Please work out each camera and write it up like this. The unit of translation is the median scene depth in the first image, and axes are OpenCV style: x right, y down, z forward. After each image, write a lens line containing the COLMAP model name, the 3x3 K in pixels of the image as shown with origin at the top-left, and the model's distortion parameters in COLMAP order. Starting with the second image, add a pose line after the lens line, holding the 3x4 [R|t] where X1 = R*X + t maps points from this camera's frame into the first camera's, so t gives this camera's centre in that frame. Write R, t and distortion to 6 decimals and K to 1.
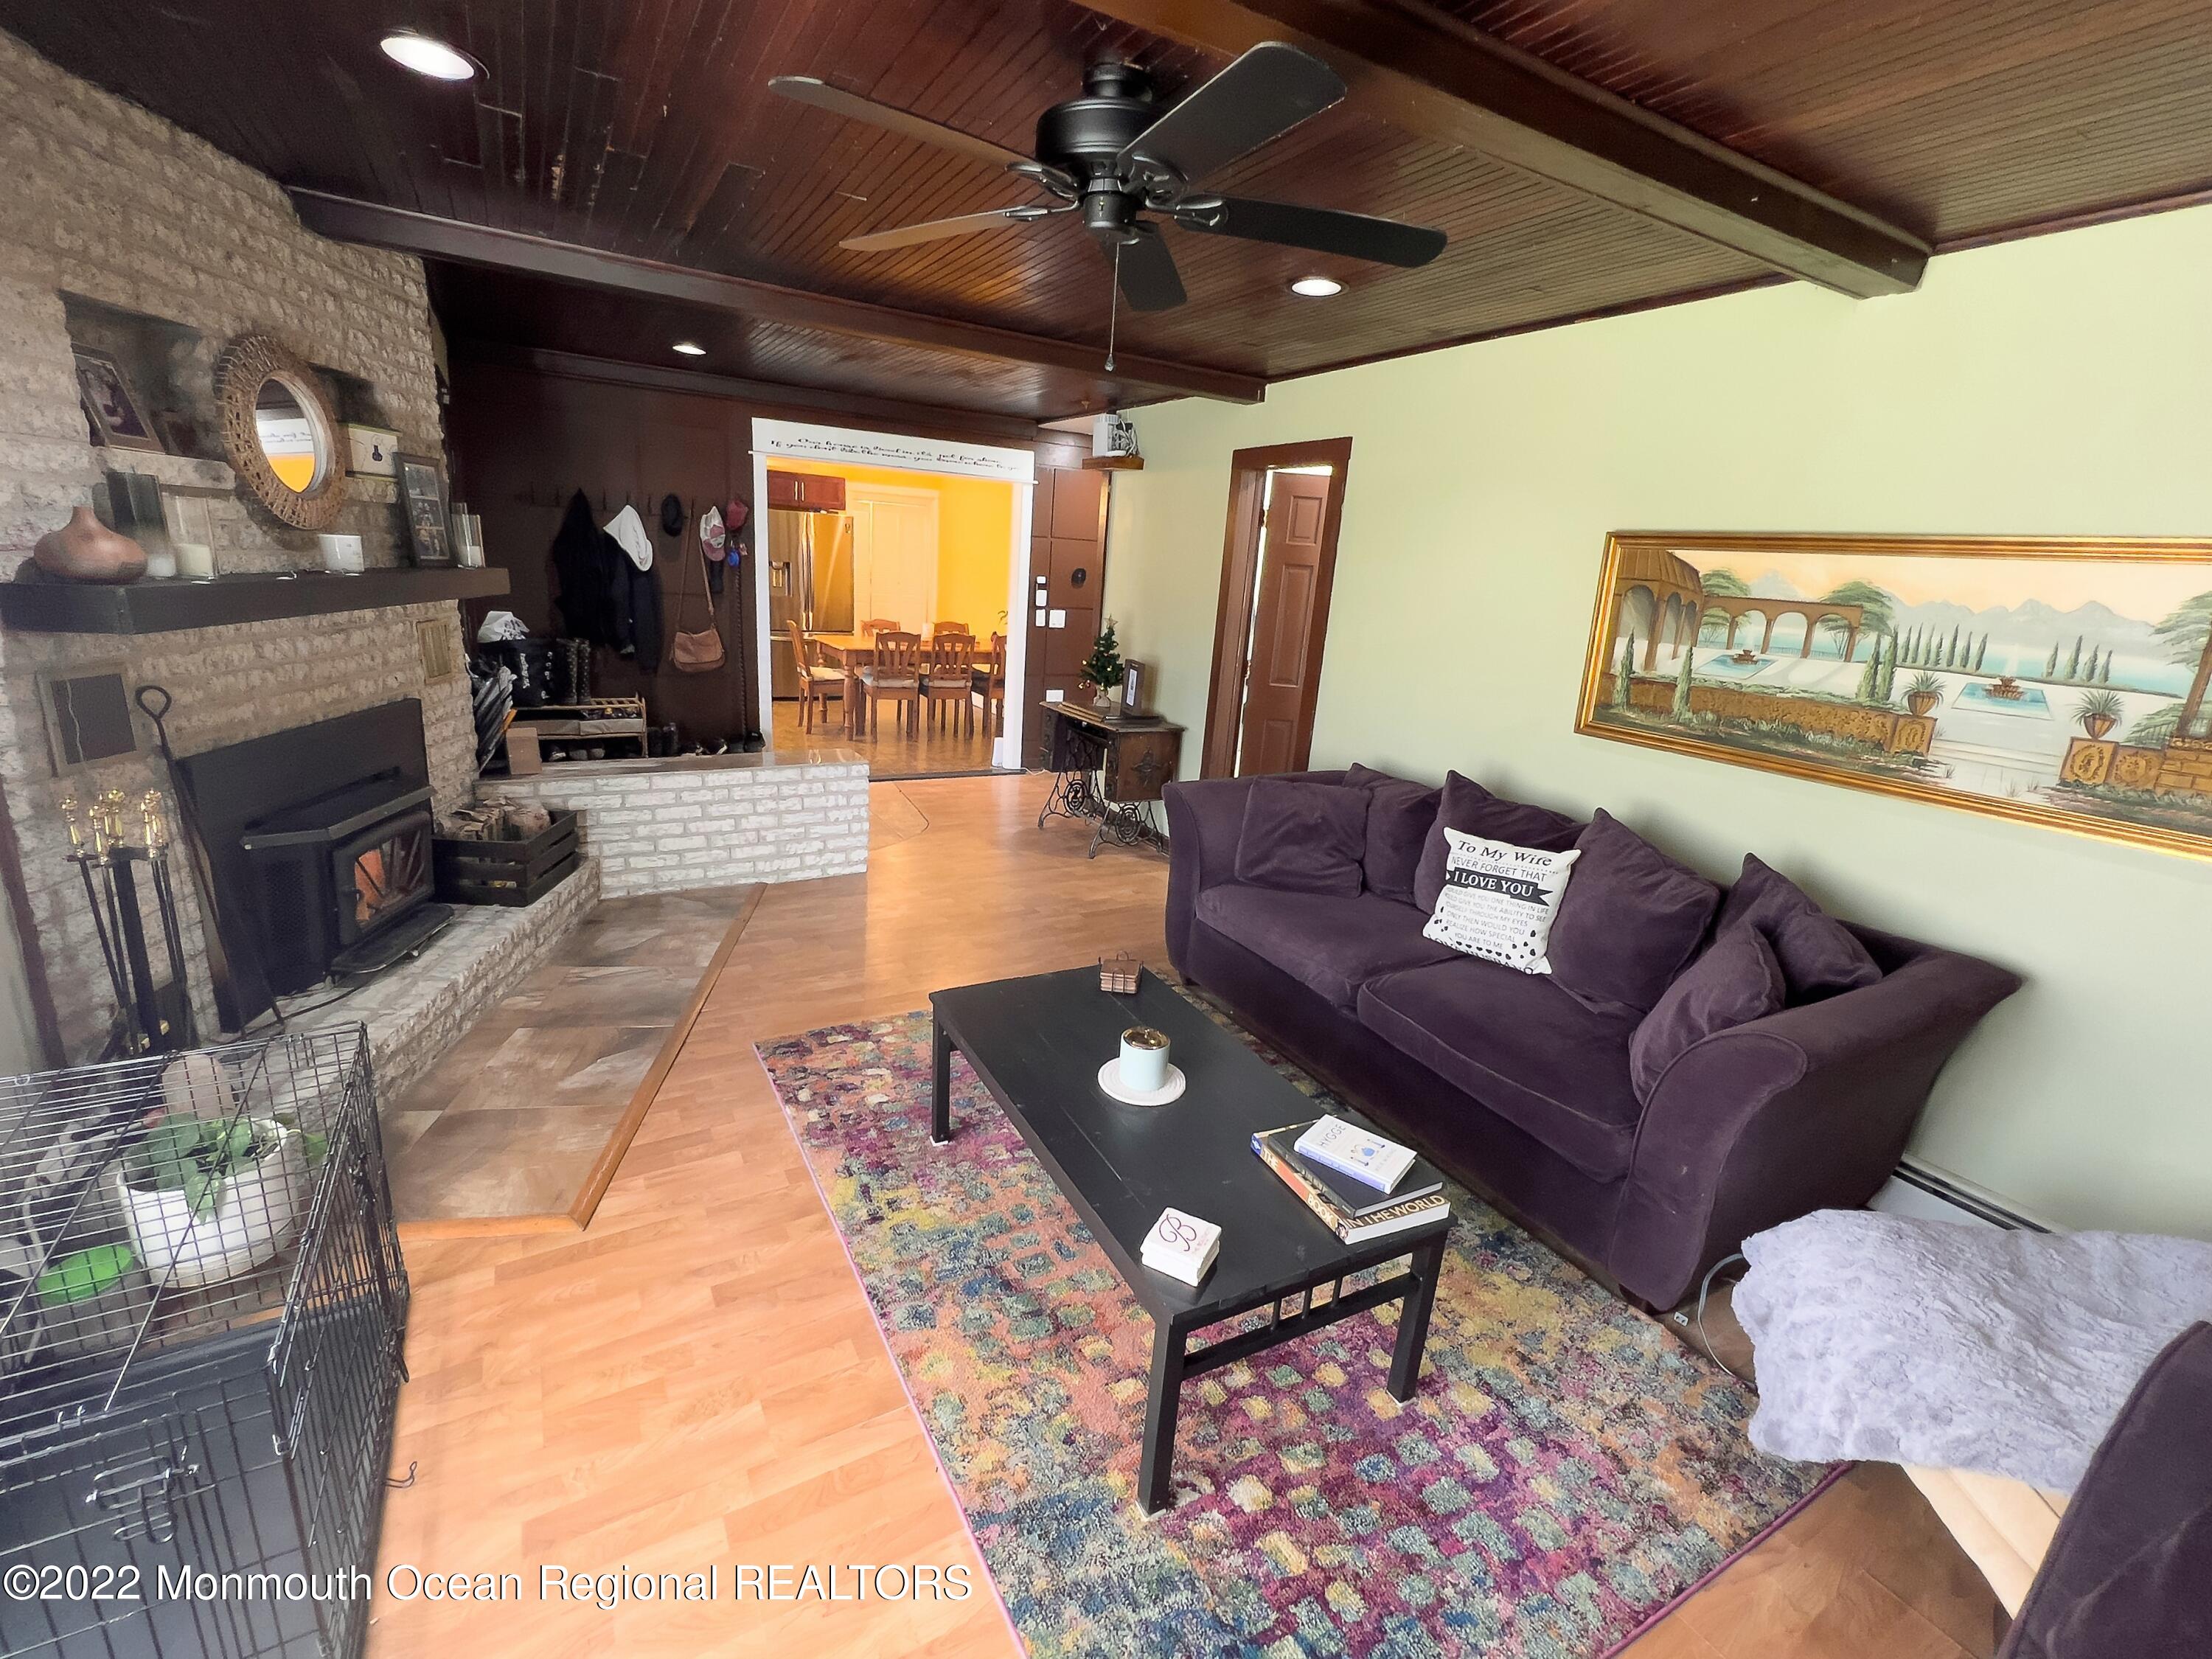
lens RADIAL K [[981.8, 0, 1106.0], [0, 981.8, 829.5], [0, 0, 1]] dist [-0.001001, -0.000080]
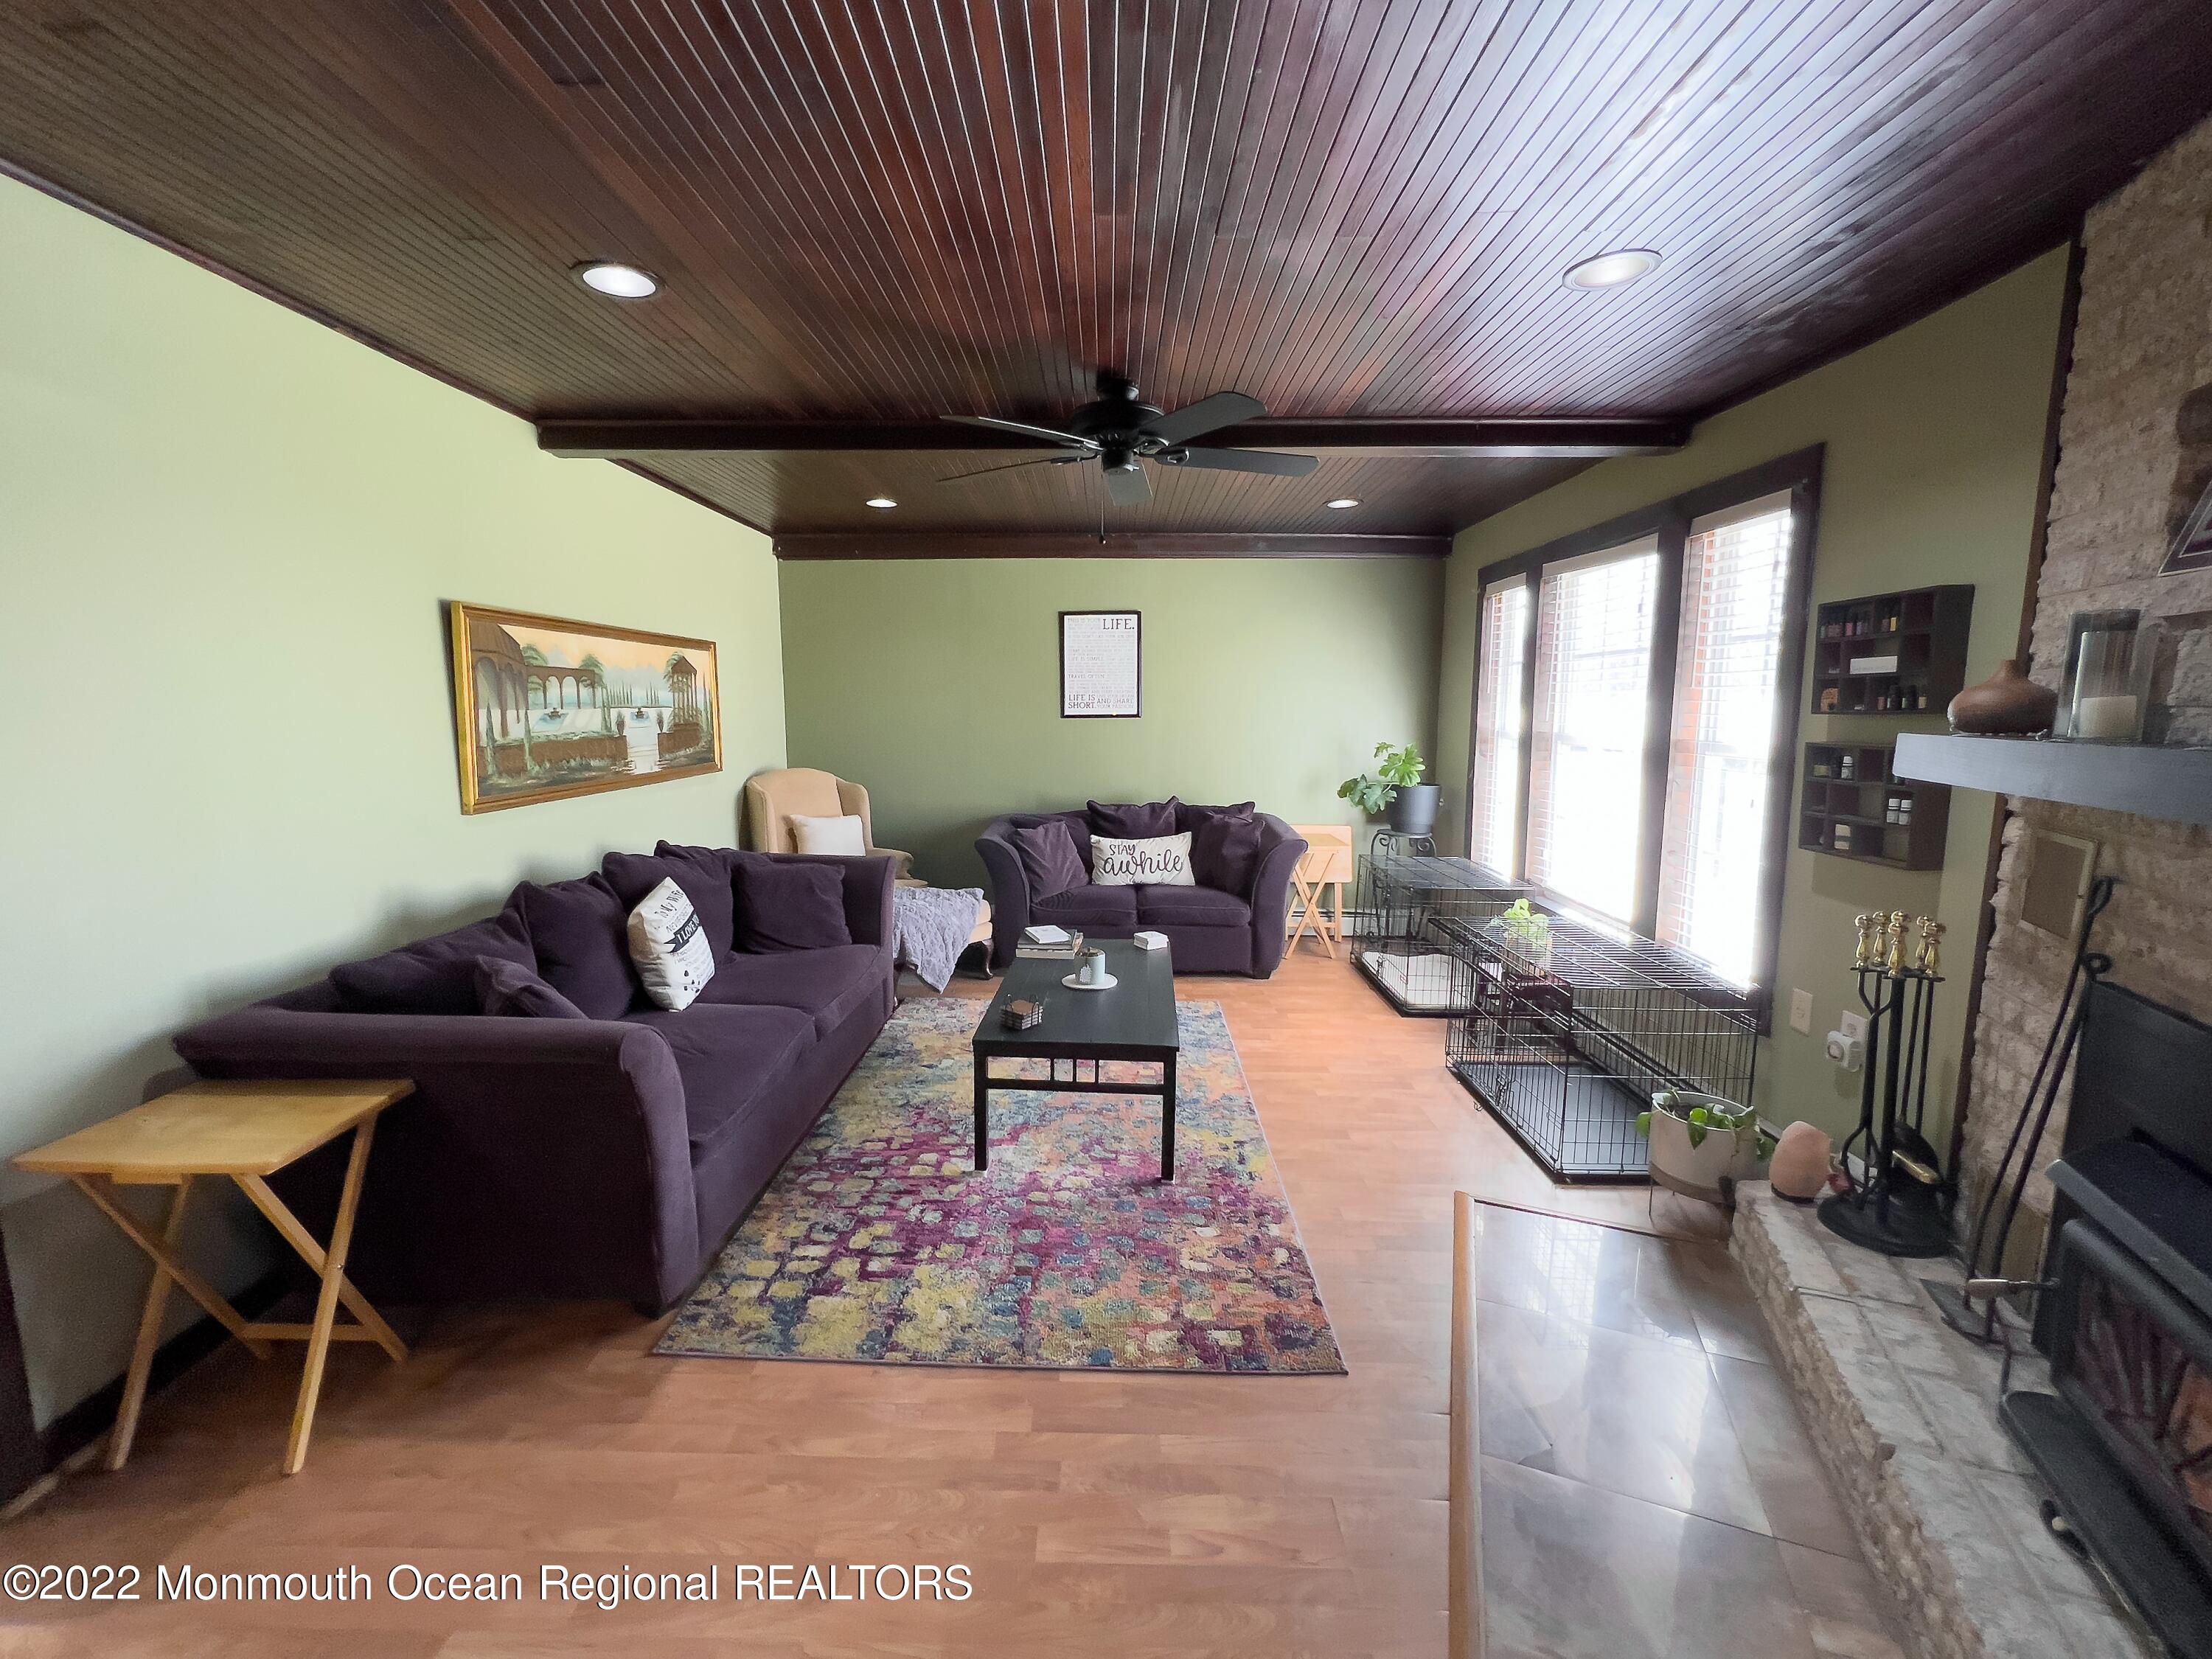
lens RADIAL K [[904.0, 0, 1092.8], [0, 904.0, 823.1], [0, 0, 1]] dist [0.000305, 0.000178]
pose [[-0.855377, -0.130365, 0.501333, -0.535047], [0.084025, 0.920077, 0.382619, -0.436622], [-0.511145, 0.369408, -0.776060, 1.619568]]
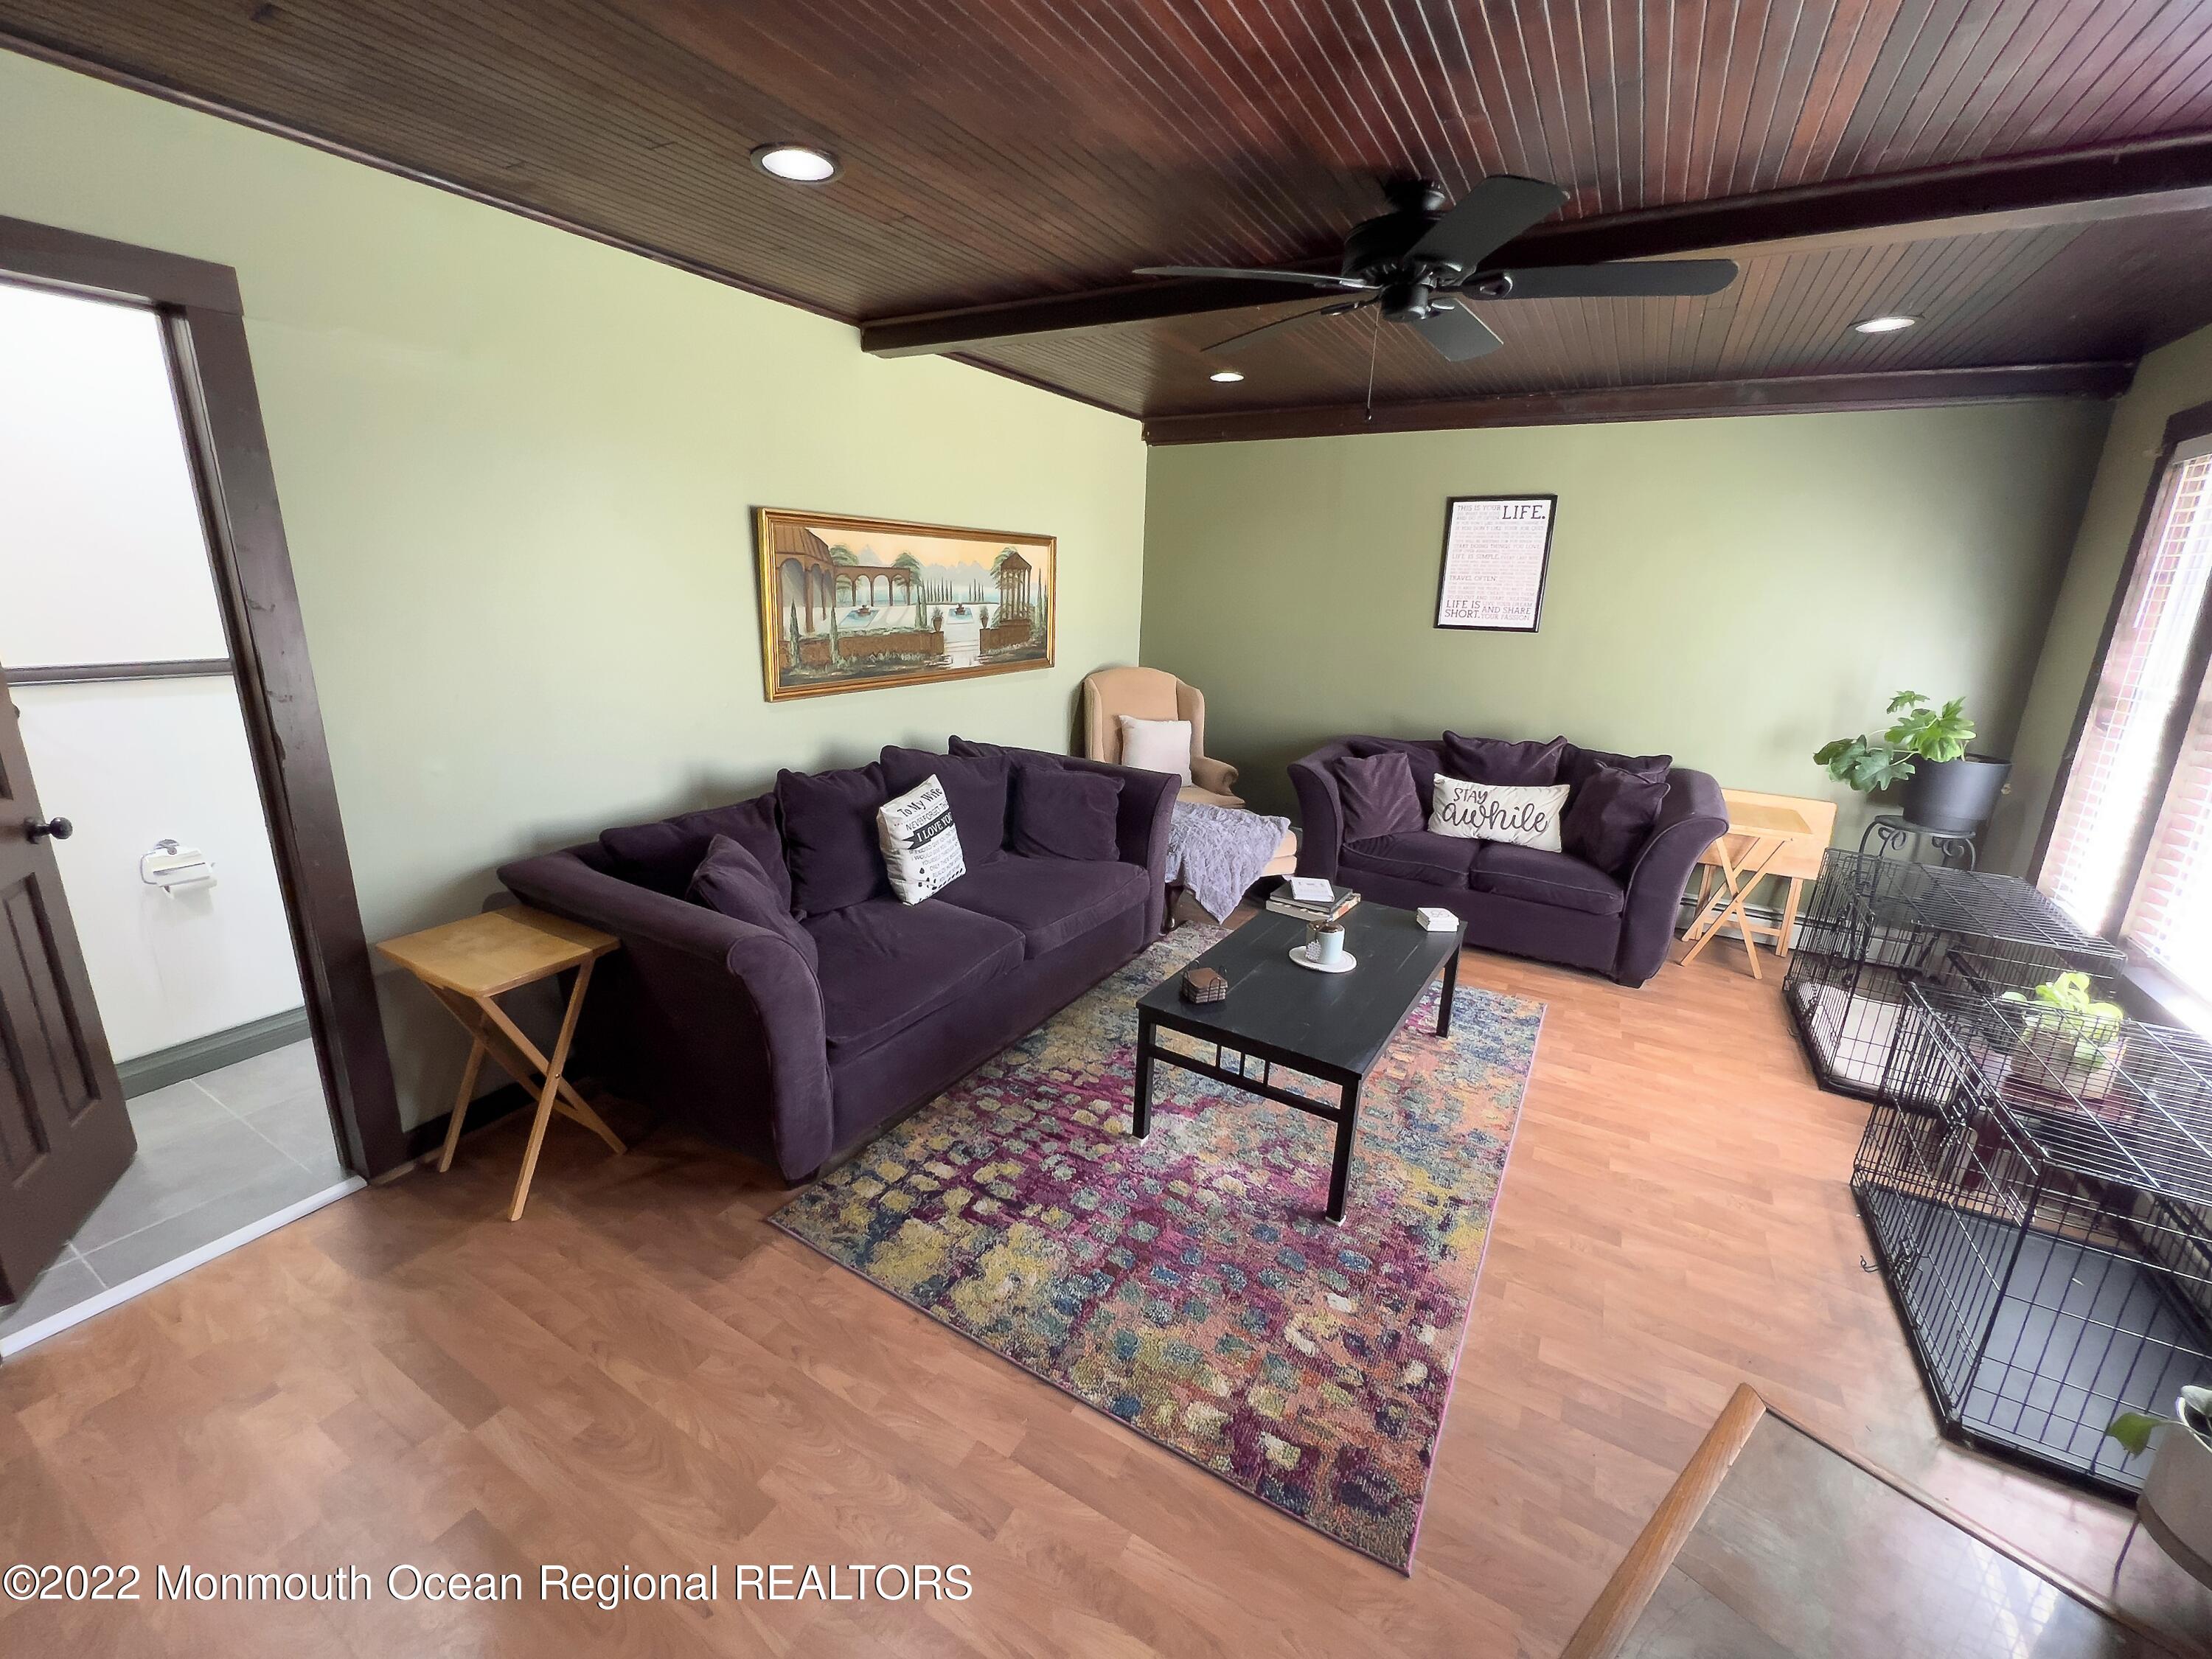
lens RADIAL K [[905.0, 0, 1097.6], [0, 905.0, 824.1], [0, 0, 1]] dist [0.000884, 0.000040]
pose [[-0.495956, -0.302720, 0.813873, -0.615841], [0.170833, 0.884934, 0.433253, -0.406002], [-0.851378, 0.353911, -0.387173, 1.333180]]
